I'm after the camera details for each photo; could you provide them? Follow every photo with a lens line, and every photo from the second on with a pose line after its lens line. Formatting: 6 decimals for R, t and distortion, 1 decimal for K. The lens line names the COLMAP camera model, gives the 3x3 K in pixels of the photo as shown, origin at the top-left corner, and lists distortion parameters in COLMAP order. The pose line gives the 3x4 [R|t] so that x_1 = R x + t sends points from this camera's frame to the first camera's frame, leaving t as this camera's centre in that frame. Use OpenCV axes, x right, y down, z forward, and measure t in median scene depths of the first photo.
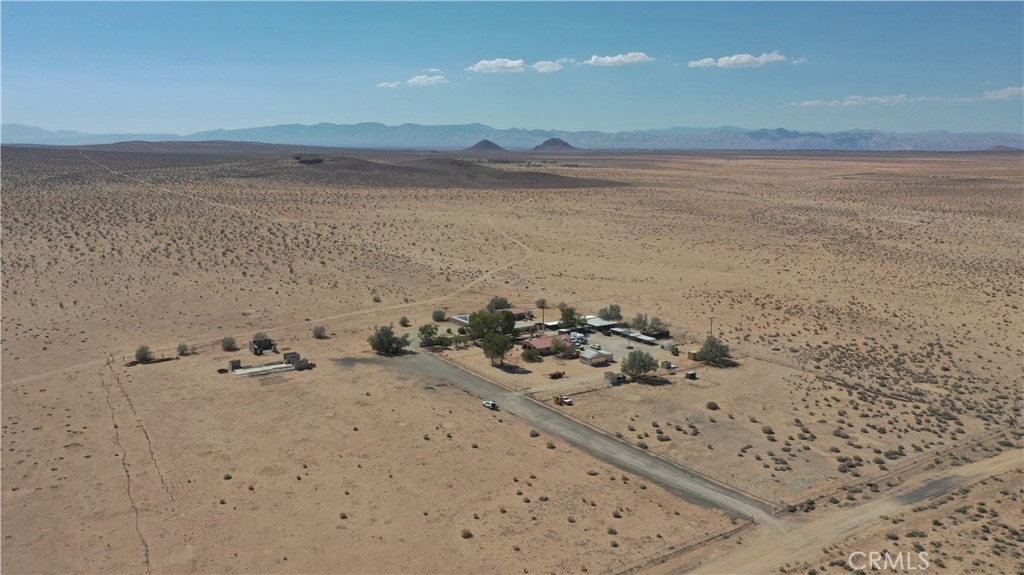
lens RADIAL K [[804.4, 0, 516.2], [0, 804.4, 288.2], [0, 0, 1]] dist [-0.002156, 0.005380]
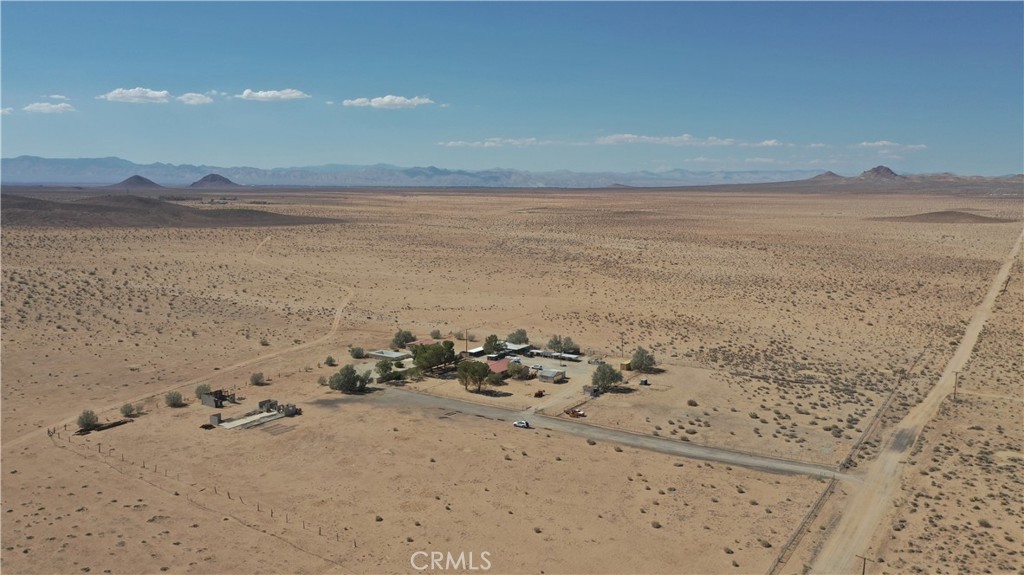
lens RADIAL K [[804.4, 0, 513.4], [0, 804.4, 279.5], [0, 0, 1]] dist [-0.002156, 0.005380]
pose [[0.913193, -0.044635, 0.405075, -0.364730], [0.066971, 0.996907, -0.041131, -0.002588], [-0.401986, 0.064689, 0.913358, 0.014195]]
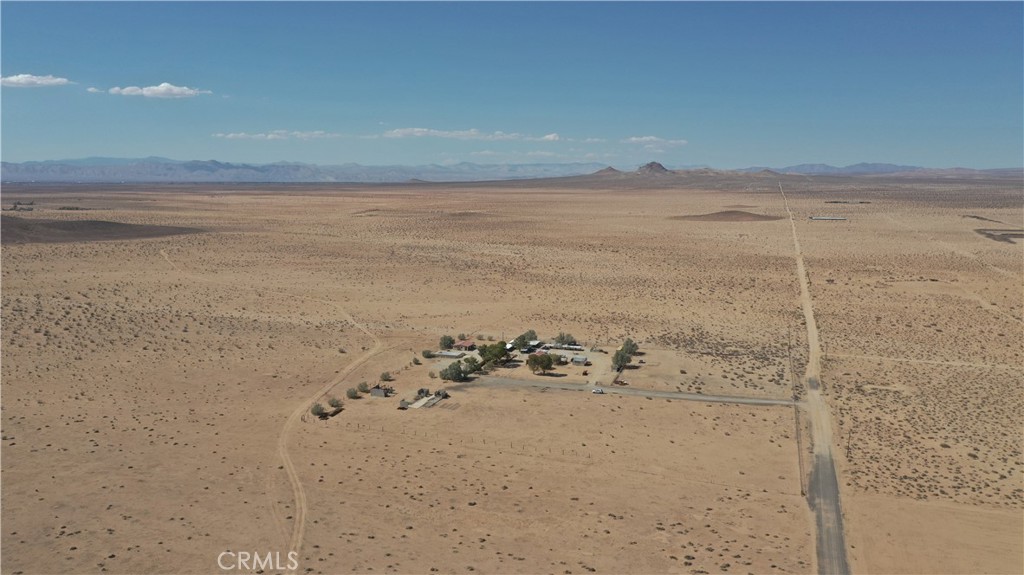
lens RADIAL K [[804.4, 0, 519.9], [0, 804.4, 292.0], [0, 0, 1]] dist [-0.002156, 0.005380]
pose [[0.770708, -0.089913, 0.630813, -0.930155], [0.109823, 0.993923, 0.007490, -0.070312], [-0.627653, 0.063506, 0.775898, -0.157870]]
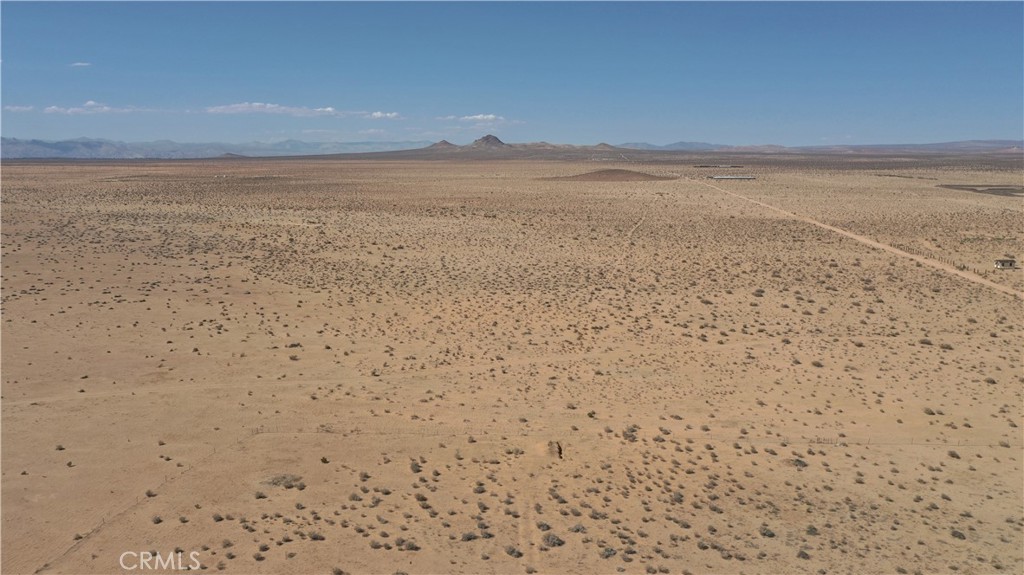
lens RADIAL K [[804.4, 0, 492.0], [0, 804.4, 267.8], [0, 0, 1]] dist [-0.002156, 0.005380]
pose [[0.649839, -0.106262, 0.752607, 0.139070], [0.134453, 0.990635, 0.023776, -0.096004], [-0.748085, 0.085740, 0.658041, 1.025742]]
